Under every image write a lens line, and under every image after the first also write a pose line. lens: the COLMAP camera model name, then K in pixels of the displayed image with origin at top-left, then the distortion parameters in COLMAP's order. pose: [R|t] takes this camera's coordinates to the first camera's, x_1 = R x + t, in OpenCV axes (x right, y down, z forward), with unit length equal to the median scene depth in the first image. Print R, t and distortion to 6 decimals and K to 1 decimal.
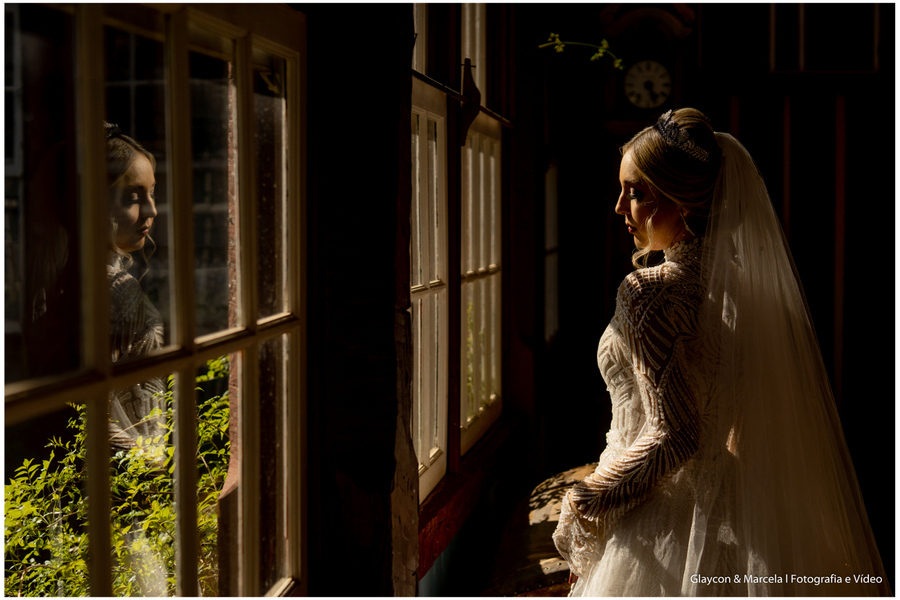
lens RADIAL K [[1253.3, 0, 448.8], [0, 1253.3, 268.6], [0, 0, 1]] dist [-0.061462, -0.069624]
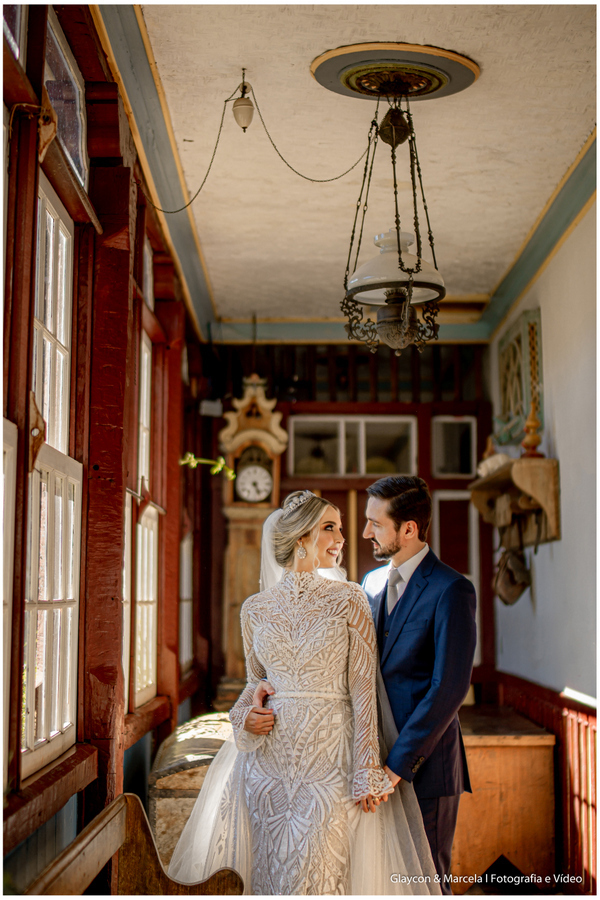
lens RADIAL K [[1345.0, 0, 300.0], [0, 1345.0, 450.0], [0, 0, 1]] dist [-0.018739, 0.062101]
pose [[0.985660, 0.021942, 0.167314, -0.055669], [0.003895, 0.988288, -0.152551, 0.058050], [-0.168701, 0.151015, 0.974030, -0.595770]]
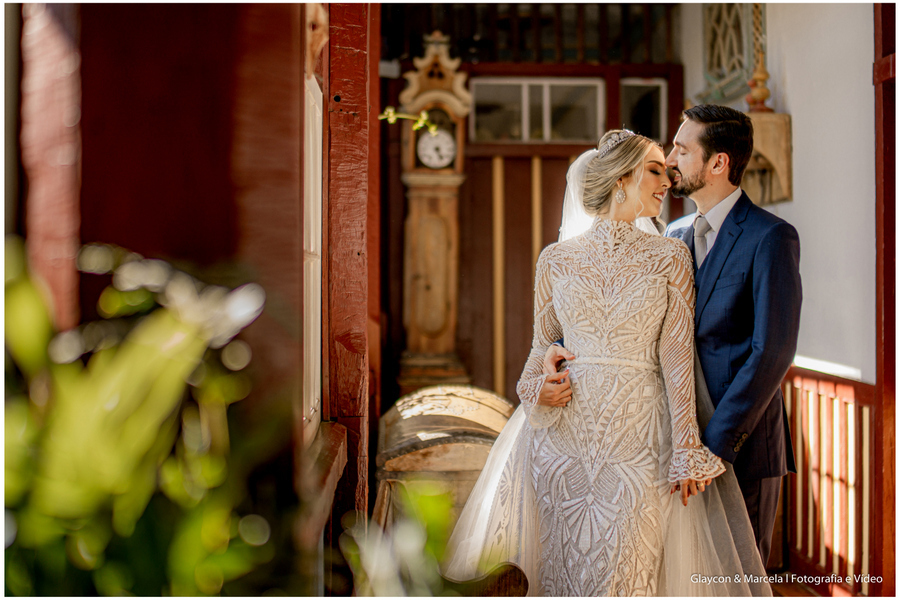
lens RADIAL K [[1253.3, 0, 448.8], [0, 1253.3, 268.6], [0, 0, 1]] dist [-0.061462, -0.069624]
pose [[0.975585, 0.001523, 0.219617, -0.143202], [0.011660, 0.998207, -0.058716, 0.071014], [-0.219313, 0.059844, 0.973818, -0.361981]]
